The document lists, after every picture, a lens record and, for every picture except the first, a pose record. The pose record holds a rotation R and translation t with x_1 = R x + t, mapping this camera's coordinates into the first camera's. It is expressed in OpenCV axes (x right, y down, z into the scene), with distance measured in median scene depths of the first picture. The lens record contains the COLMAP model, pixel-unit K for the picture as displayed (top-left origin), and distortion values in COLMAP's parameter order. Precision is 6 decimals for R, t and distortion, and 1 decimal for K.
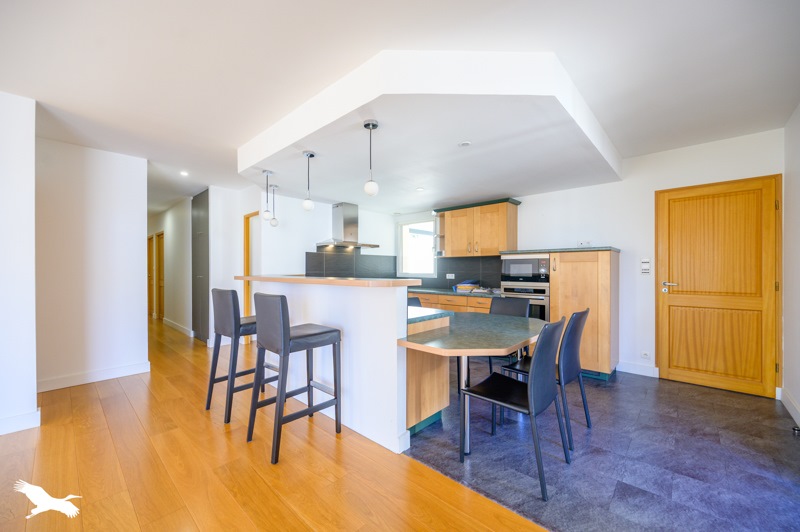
lens RADIAL K [[317.6, 0, 397.4], [0, 317.6, 269.6], [0, 0, 1]] dist [0.004443, 0.000630]
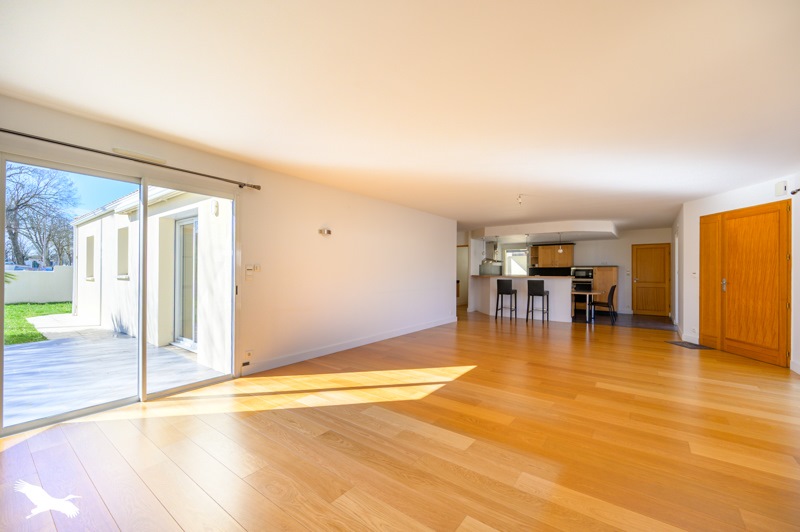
lens RADIAL K [[317.6, 0, 403.2], [0, 317.6, 267.0], [0, 0, 1]] dist [0.004443, 0.000630]
pose [[0.994423, 0.009079, 0.105072, -1.343995], [-0.007794, 0.999890, -0.012637, -0.009259], [-0.105175, 0.011748, 0.994384, -1.419690]]
